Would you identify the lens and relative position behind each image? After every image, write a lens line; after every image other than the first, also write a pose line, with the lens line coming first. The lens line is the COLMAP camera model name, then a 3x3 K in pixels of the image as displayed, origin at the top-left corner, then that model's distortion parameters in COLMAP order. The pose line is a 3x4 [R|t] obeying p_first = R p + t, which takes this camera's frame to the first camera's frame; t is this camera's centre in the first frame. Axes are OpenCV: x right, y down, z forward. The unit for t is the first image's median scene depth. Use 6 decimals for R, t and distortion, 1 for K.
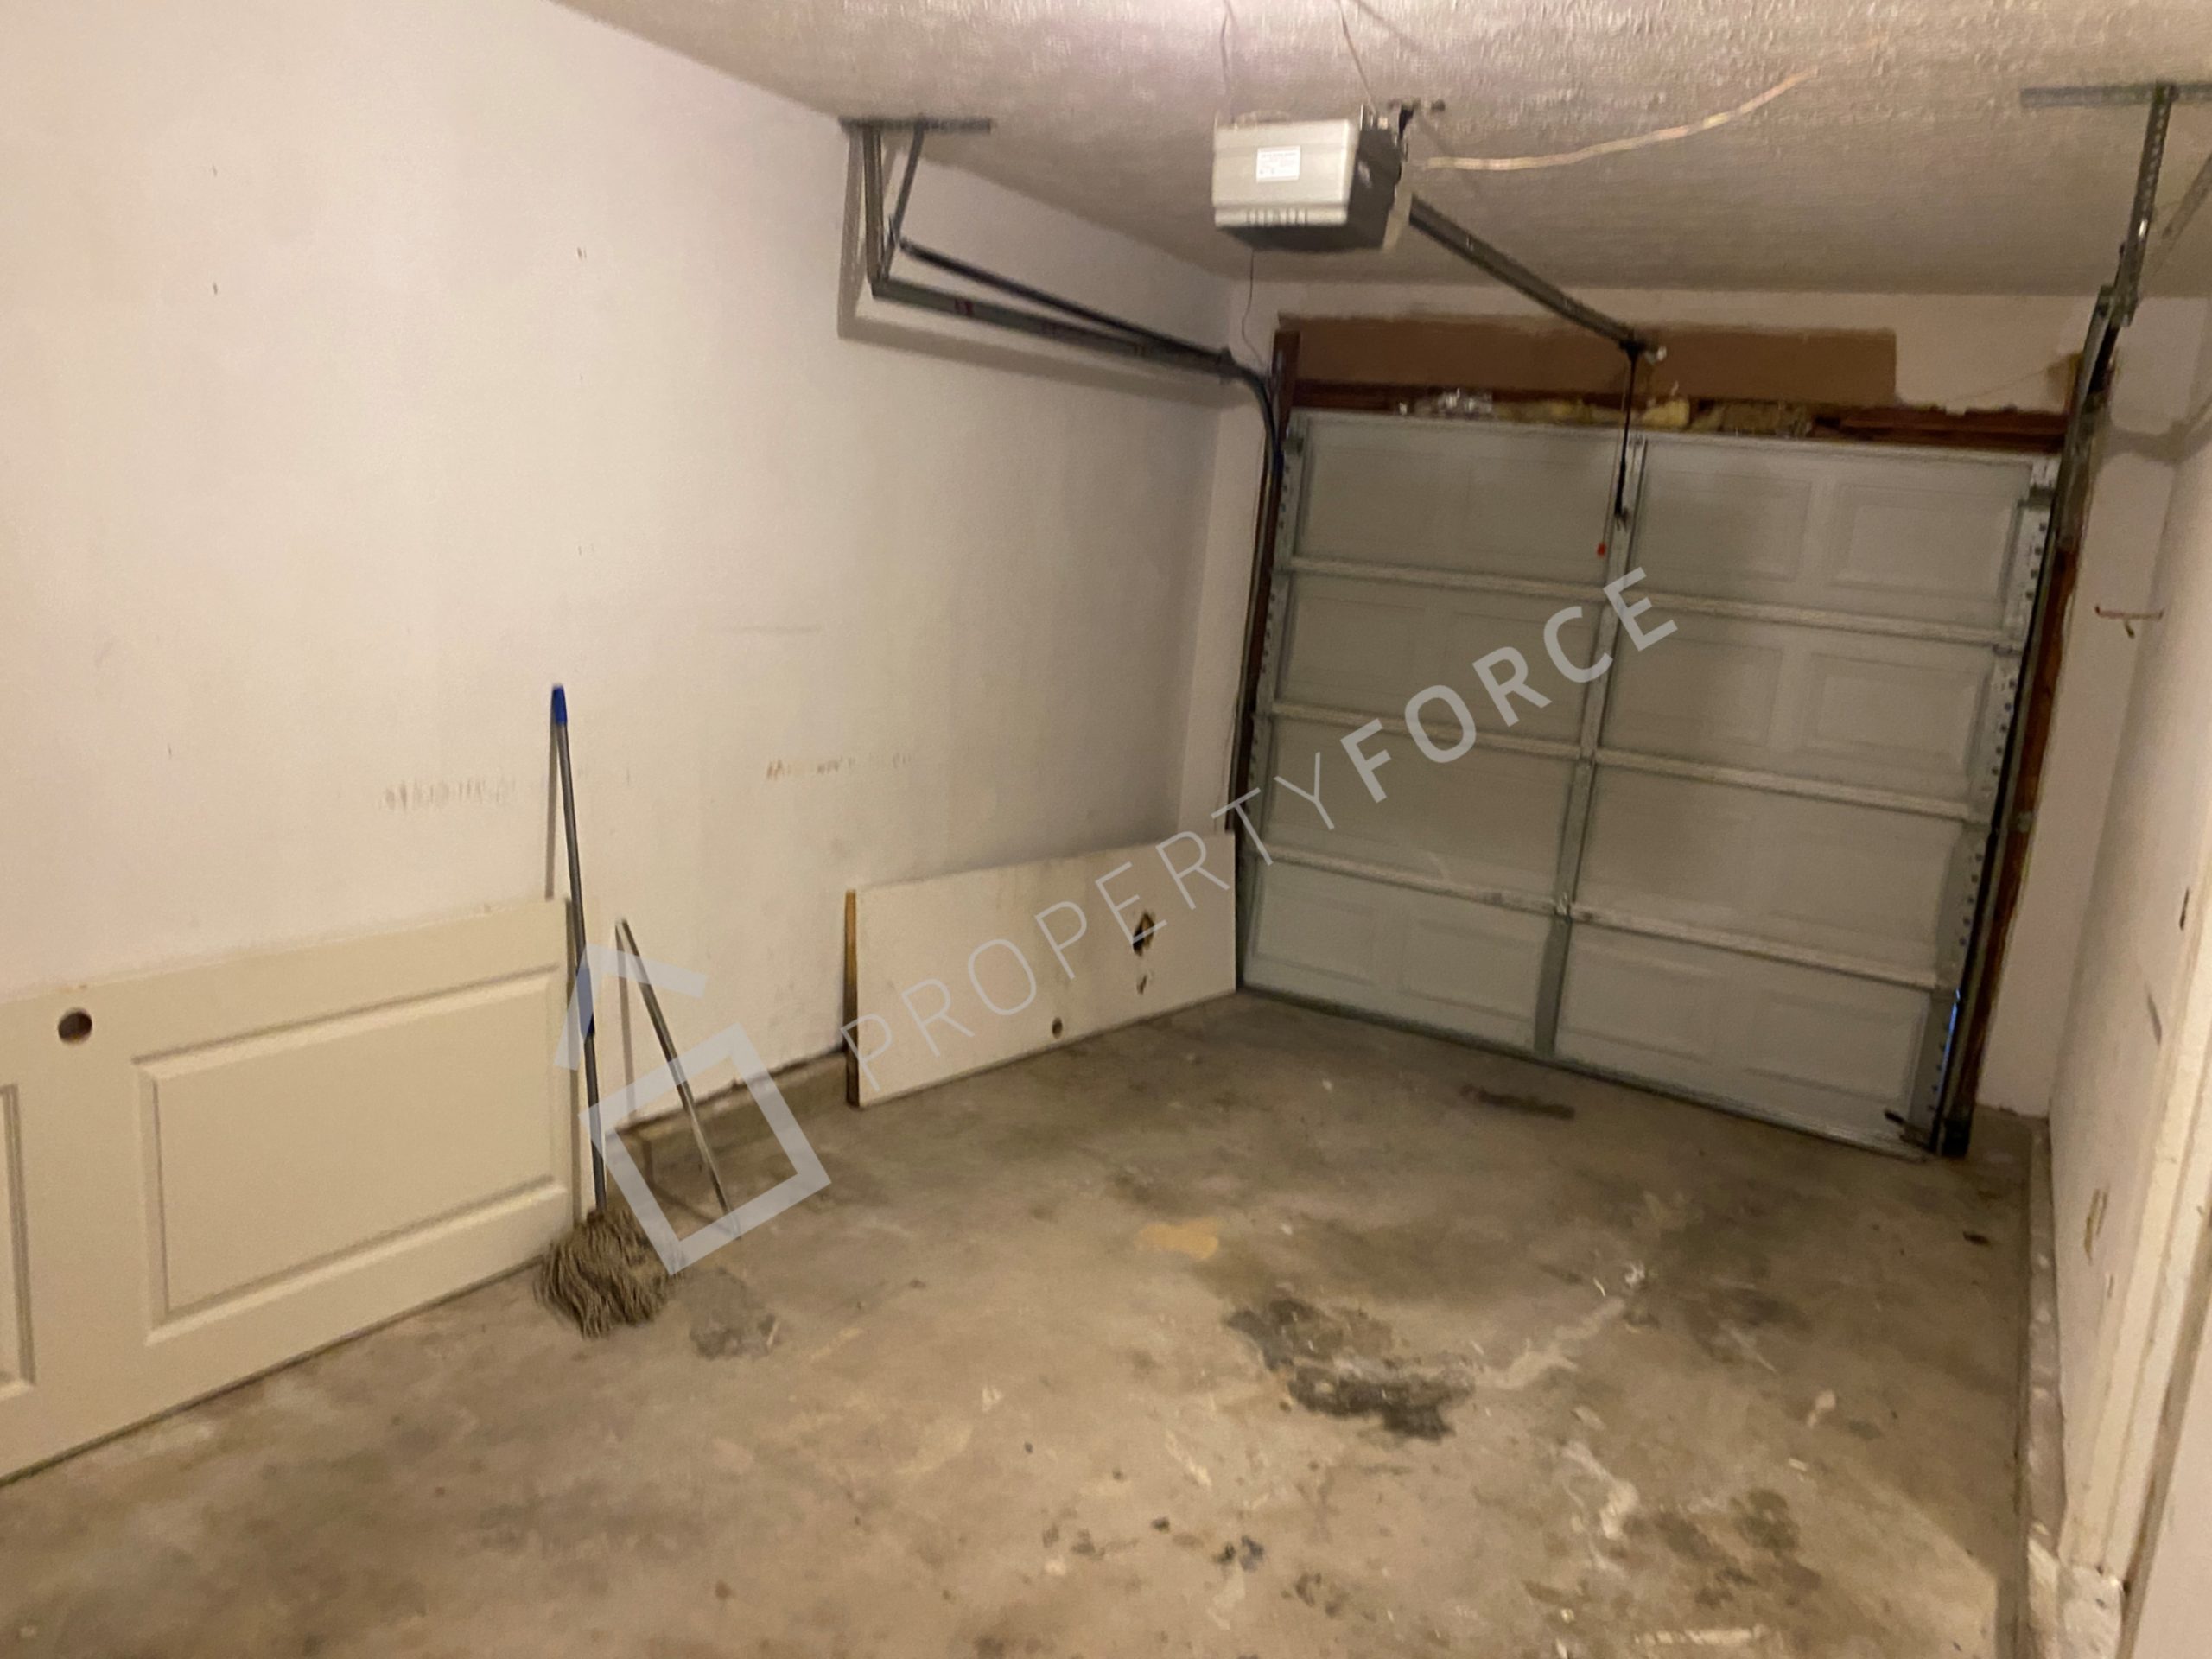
lens RADIAL K [[1669.6, 0, 1105.6], [0, 1669.6, 790.8], [0, 0, 1]] dist [0.034369, 0.000407]
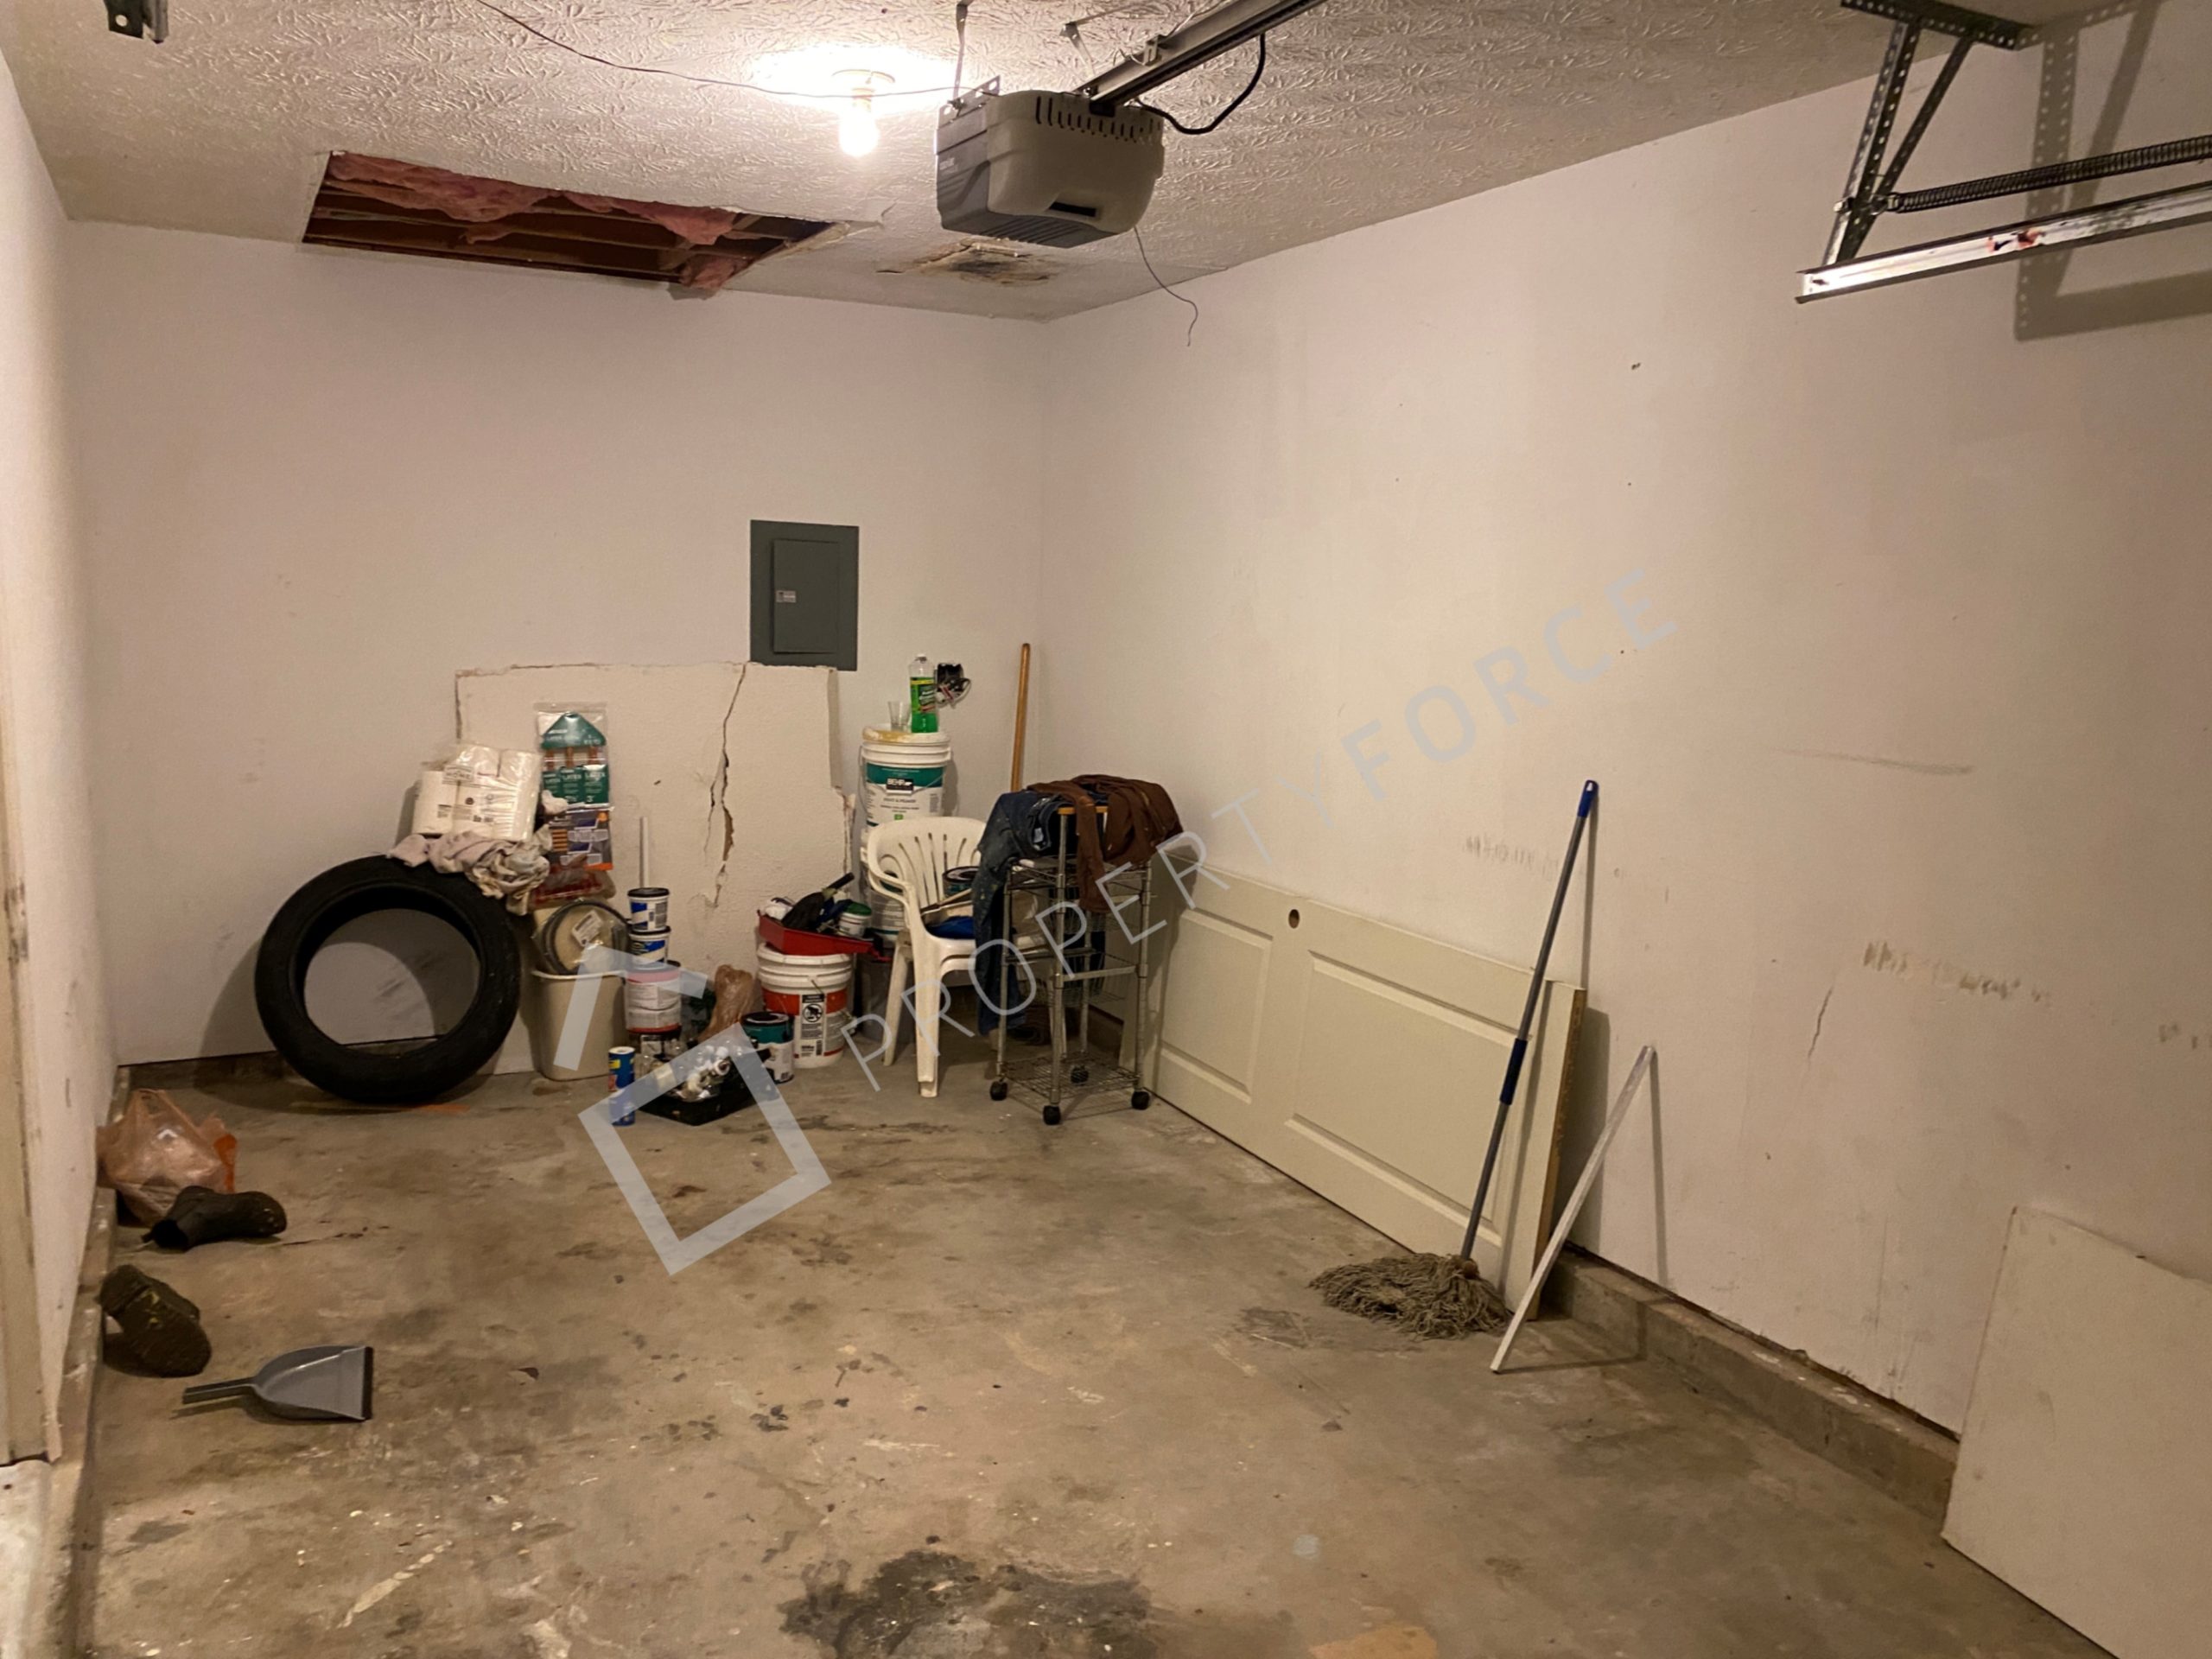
lens RADIAL K [[1697.5, 0, 1106.0], [0, 1697.5, 829.5], [0, 0, 1]] dist [0.044703, -0.002629]
pose [[-0.547415, 0.011511, -0.836782, 0.888363], [-0.206912, 0.966999, 0.148662, -0.156216], [0.810879, 0.254520, -0.526968, 1.613065]]
